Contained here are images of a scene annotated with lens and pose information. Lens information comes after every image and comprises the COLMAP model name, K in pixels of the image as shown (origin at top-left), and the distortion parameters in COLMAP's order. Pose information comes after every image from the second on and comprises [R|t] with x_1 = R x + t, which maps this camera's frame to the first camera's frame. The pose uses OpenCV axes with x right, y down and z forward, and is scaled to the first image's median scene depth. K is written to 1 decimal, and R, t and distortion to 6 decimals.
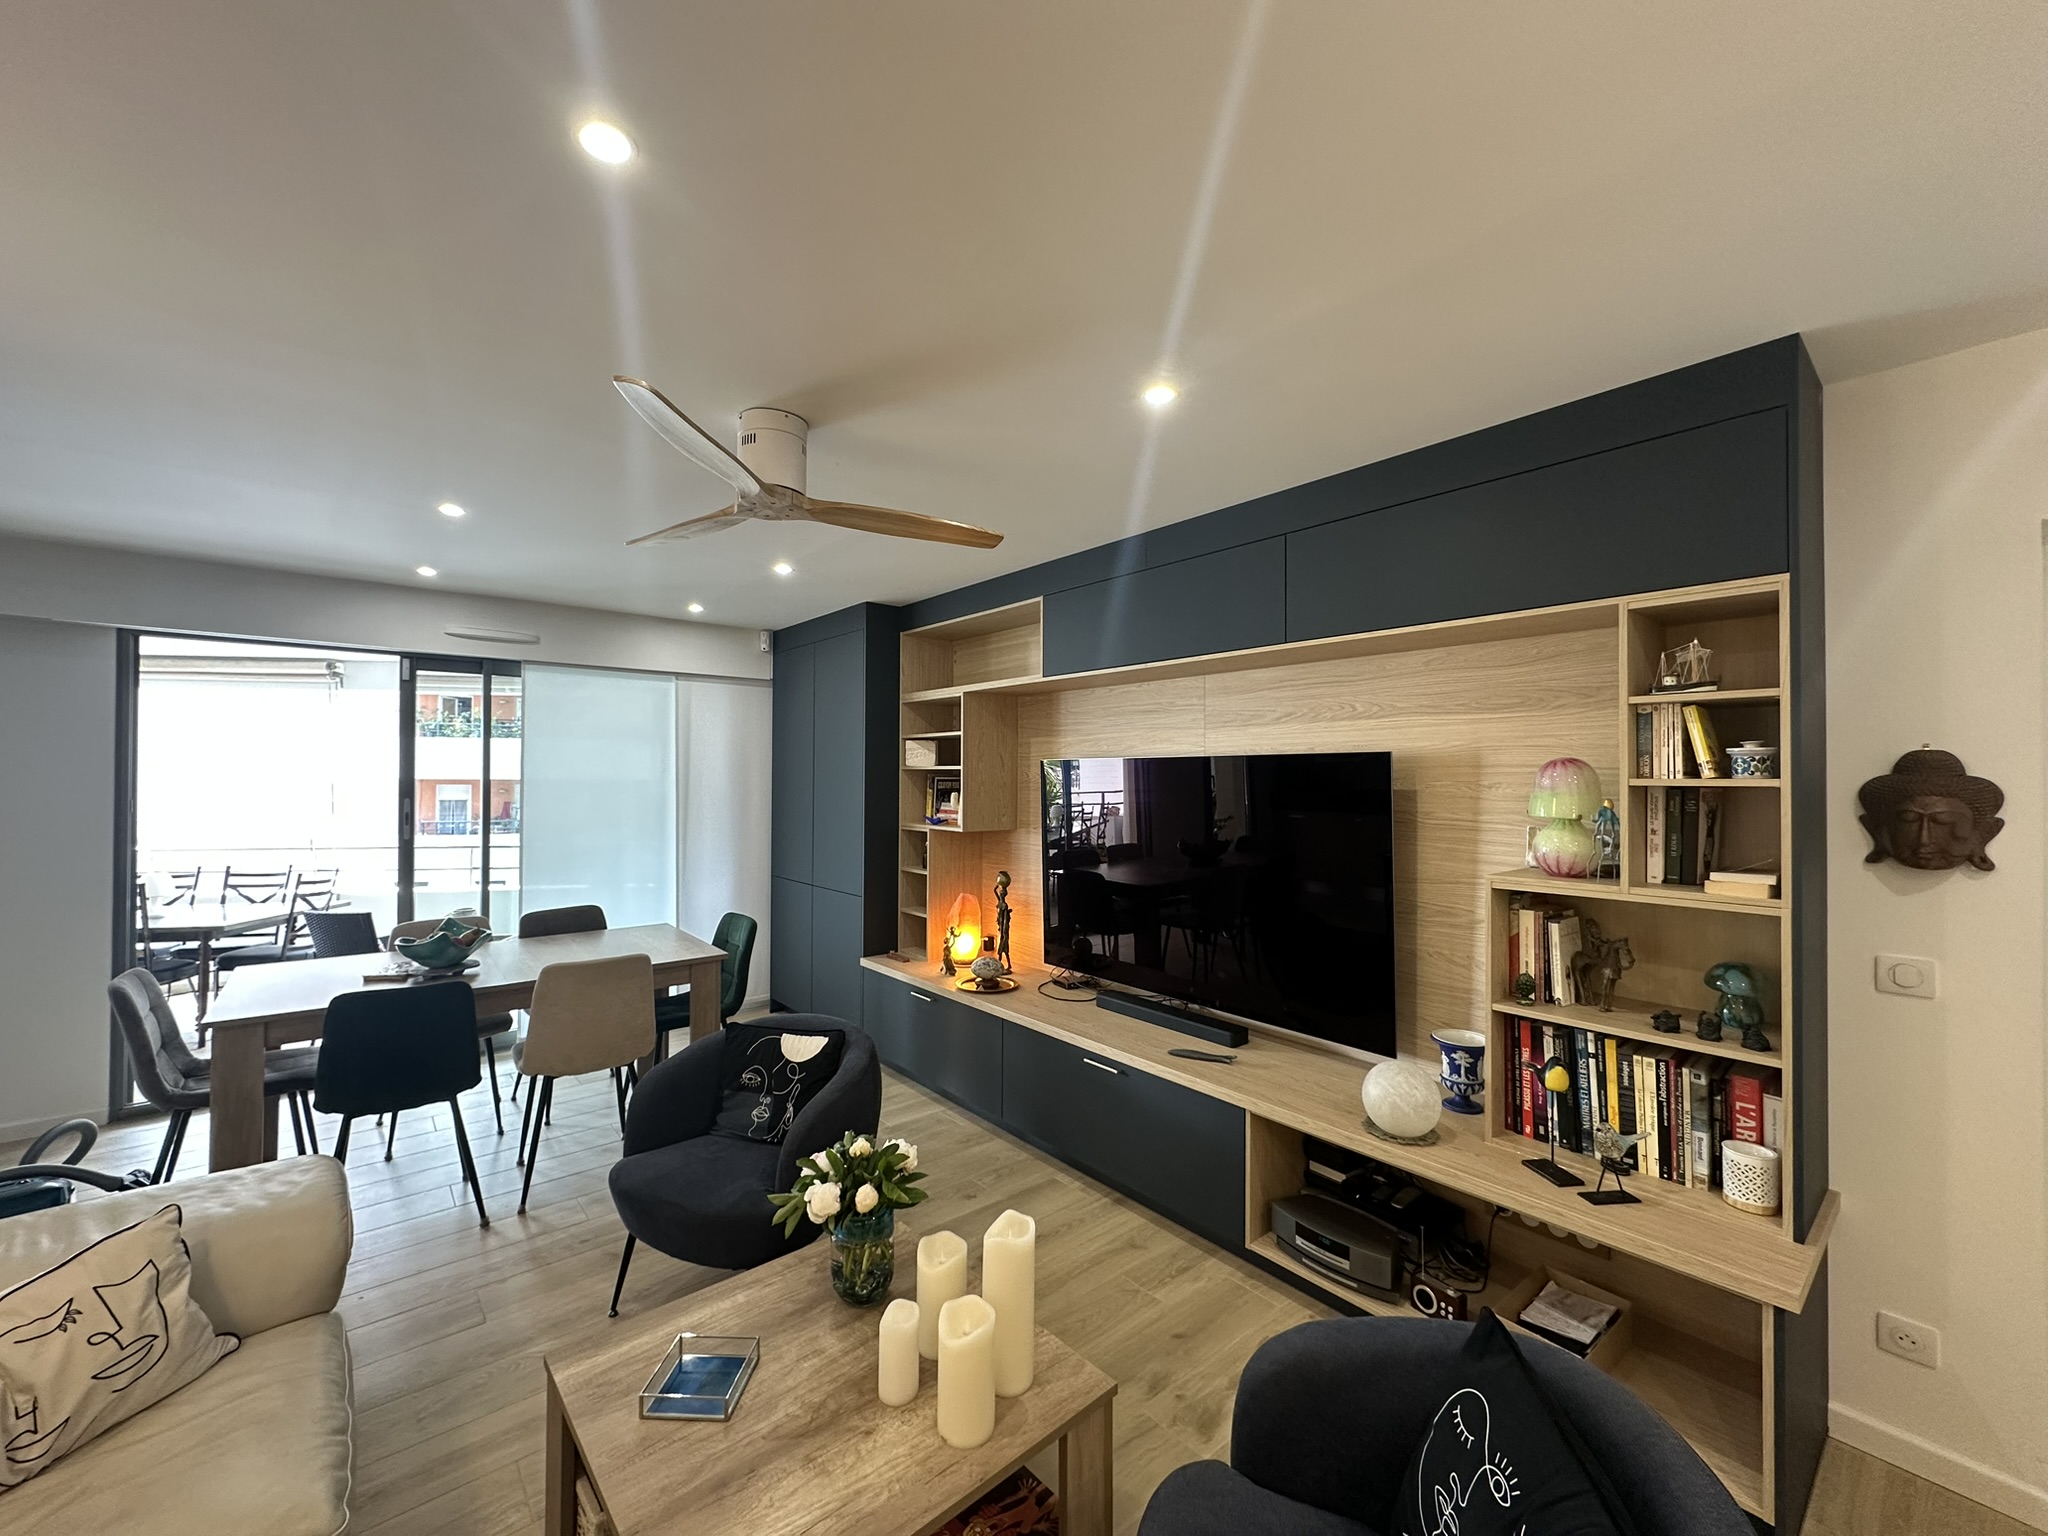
lens RADIAL K [[816.7, 0, 1020.7], [0, 816.7, 774.7], [0, 0, 1]] dist [-0.003807, 0.001007]
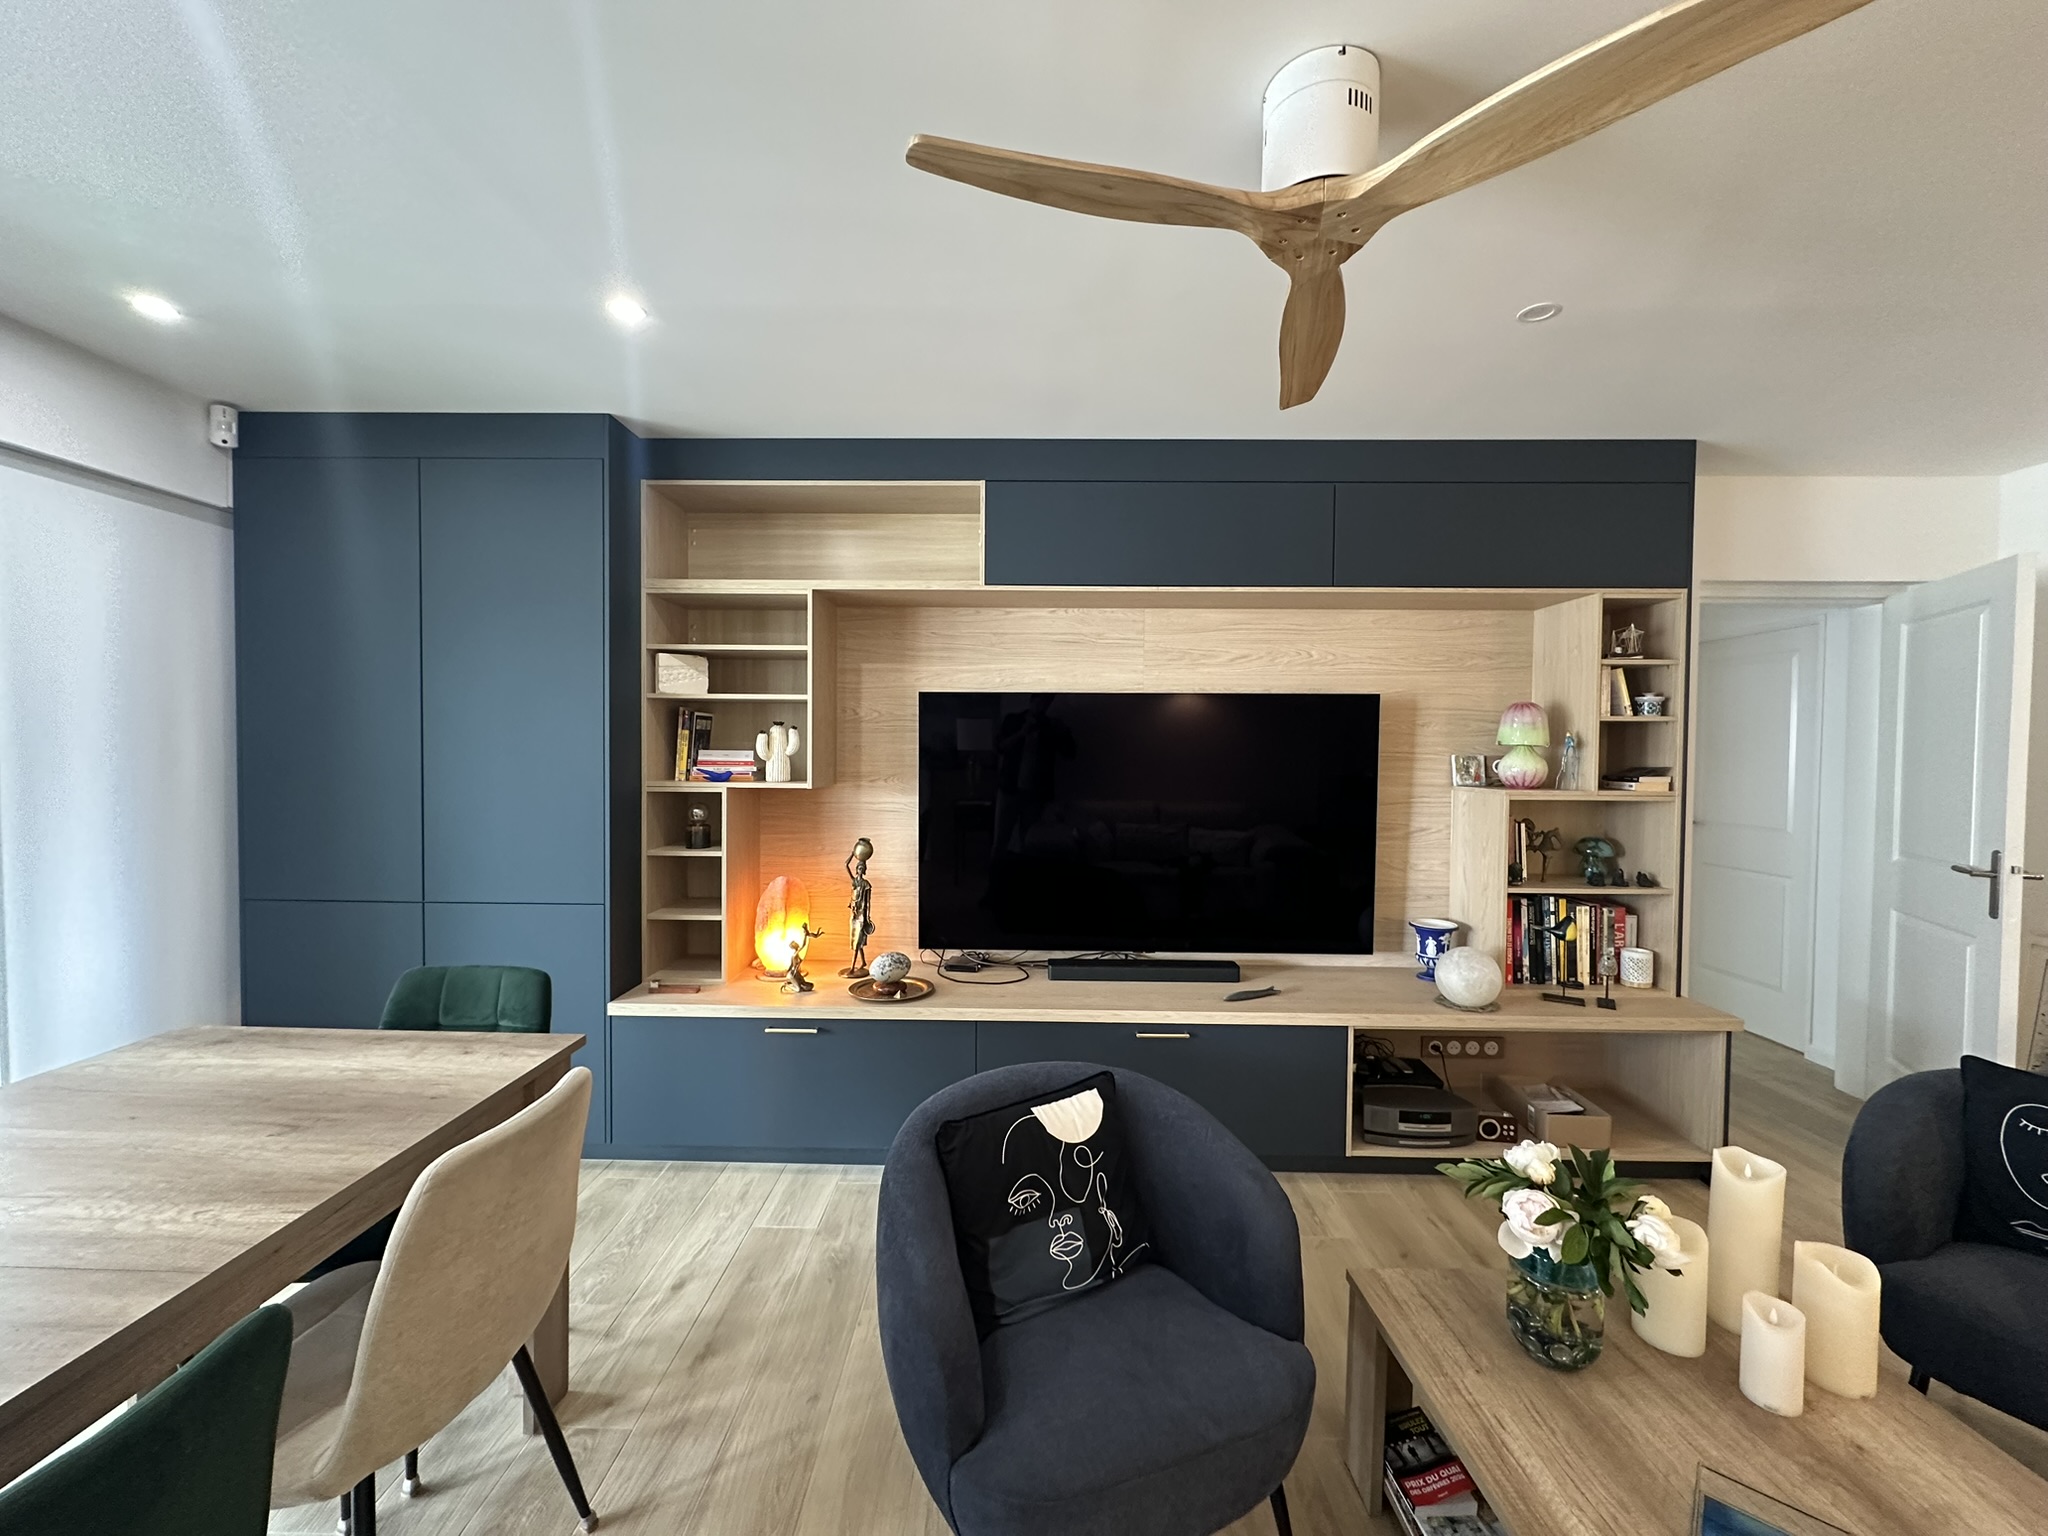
lens RADIAL K [[816.7, 0, 1021.9], [0, 816.7, 772.5], [0, 0, 1]] dist [-0.003807, 0.001007]
pose [[0.649110, -0.023080, 0.760345, -0.928276], [-0.007373, 0.999302, 0.036628, 0.054443], [-0.760659, -0.029382, 0.648486, 0.761280]]
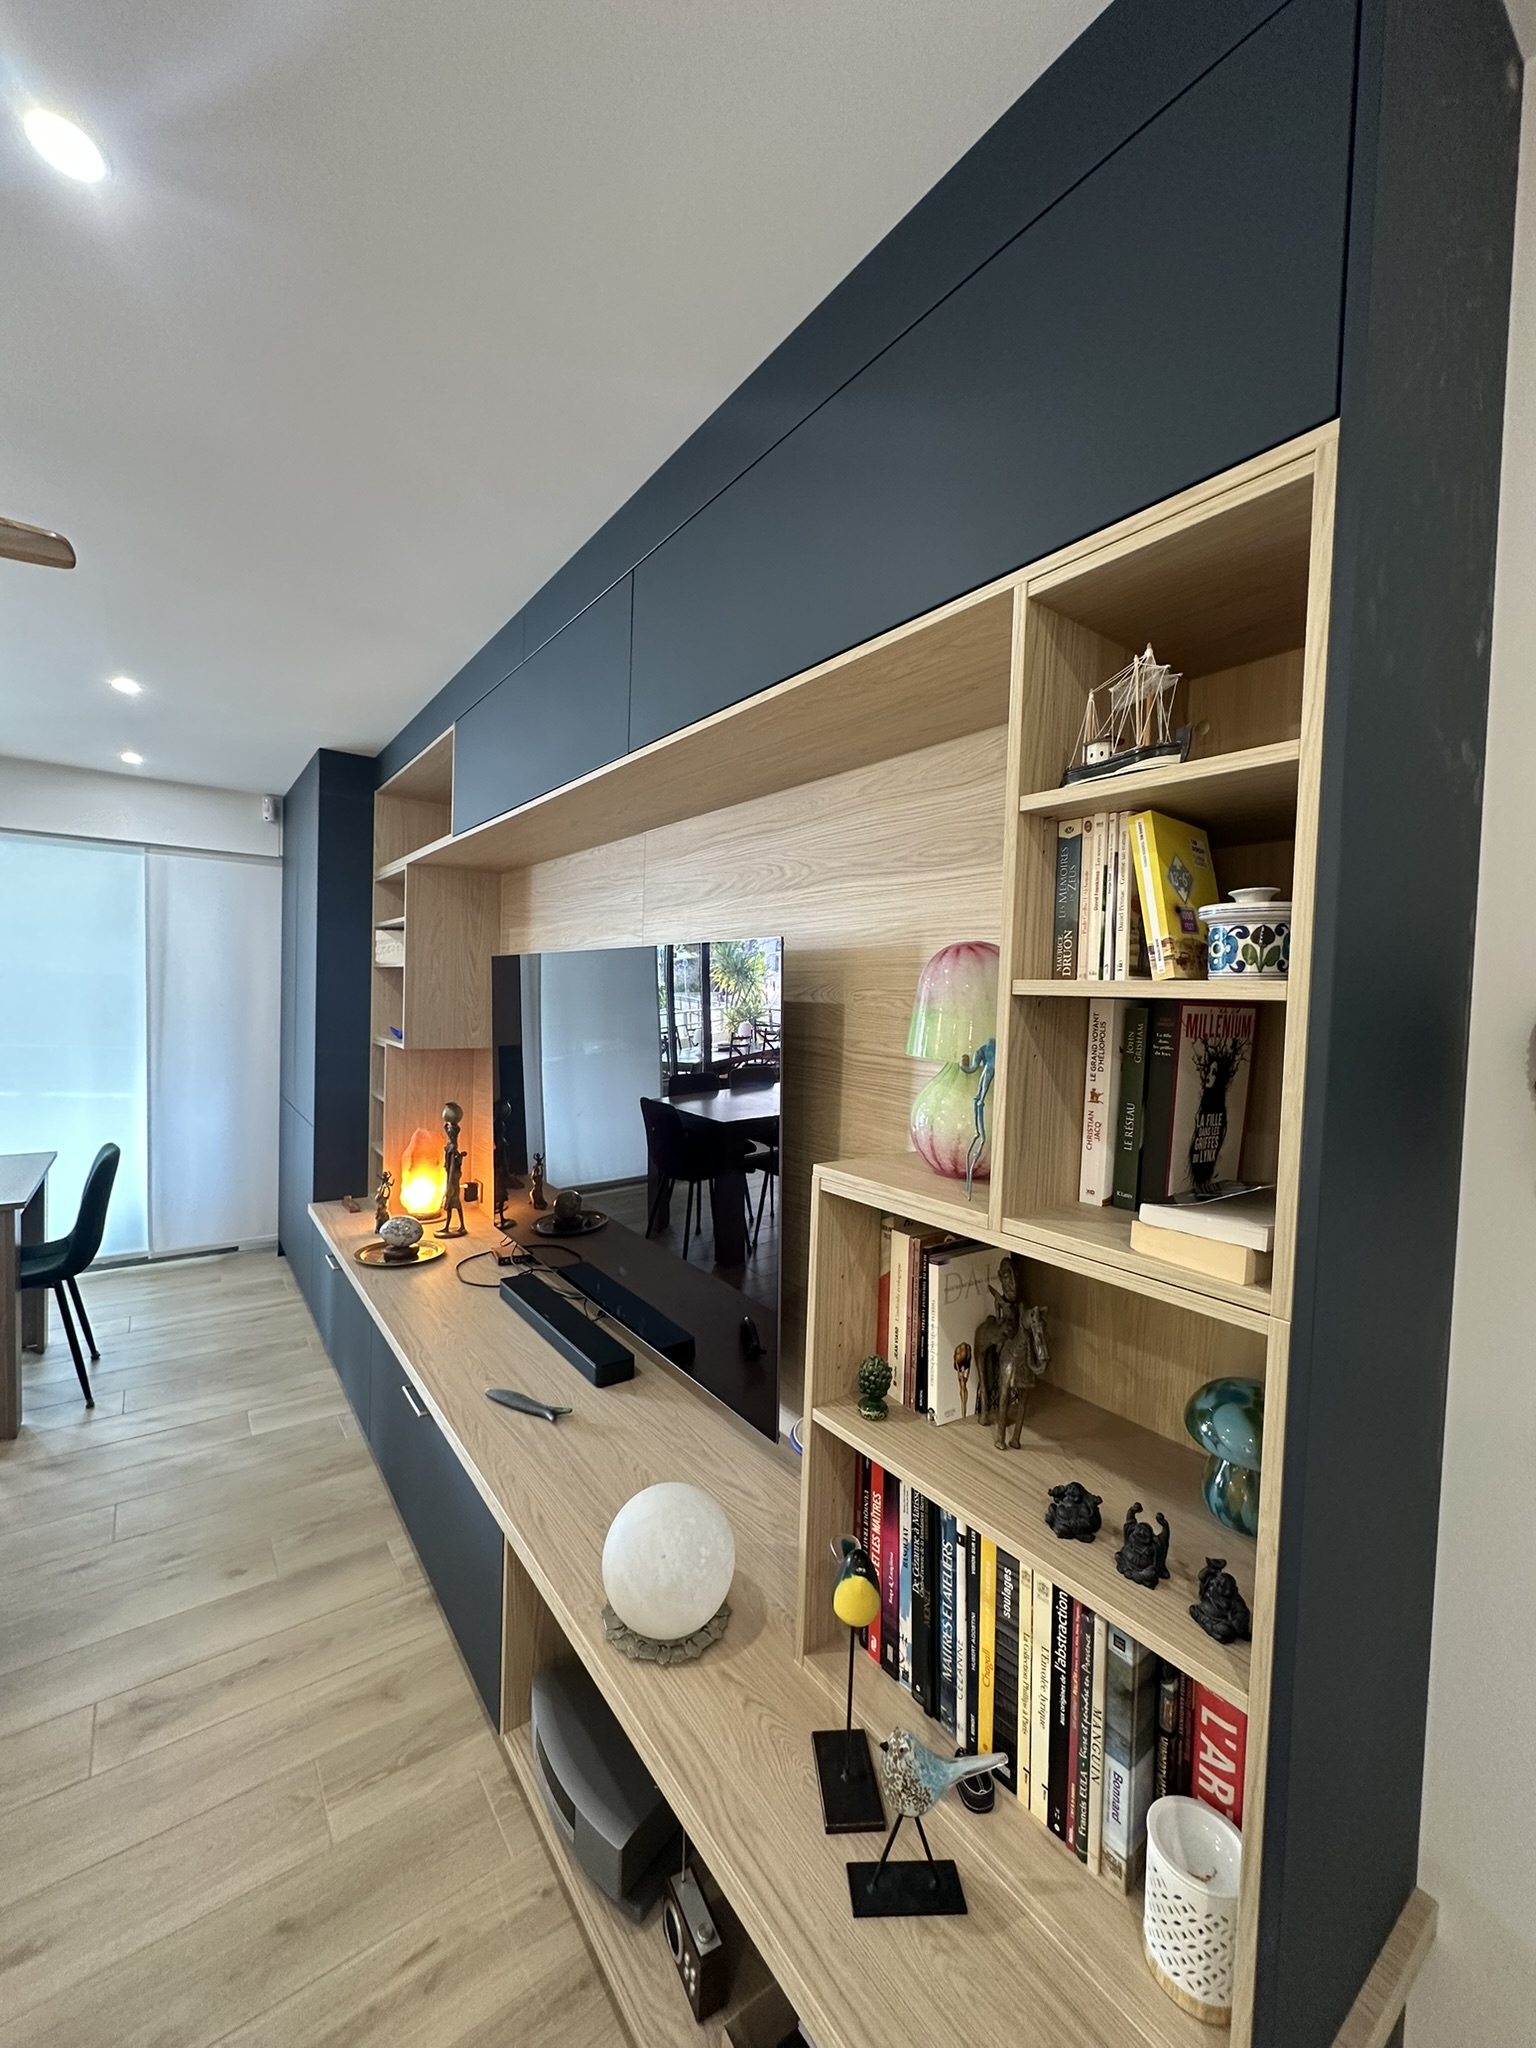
lens RADIAL K [[816.7, 0, 767.4], [0, 816.7, 1026.7], [0, 0, 1]] dist [-0.003807, 0.001007]
pose [[0.998212, 0.030346, -0.051505, 0.577009], [-0.028168, 0.998699, 0.042501, 0.014404], [0.052728, -0.040974, 0.997768, 0.491997]]
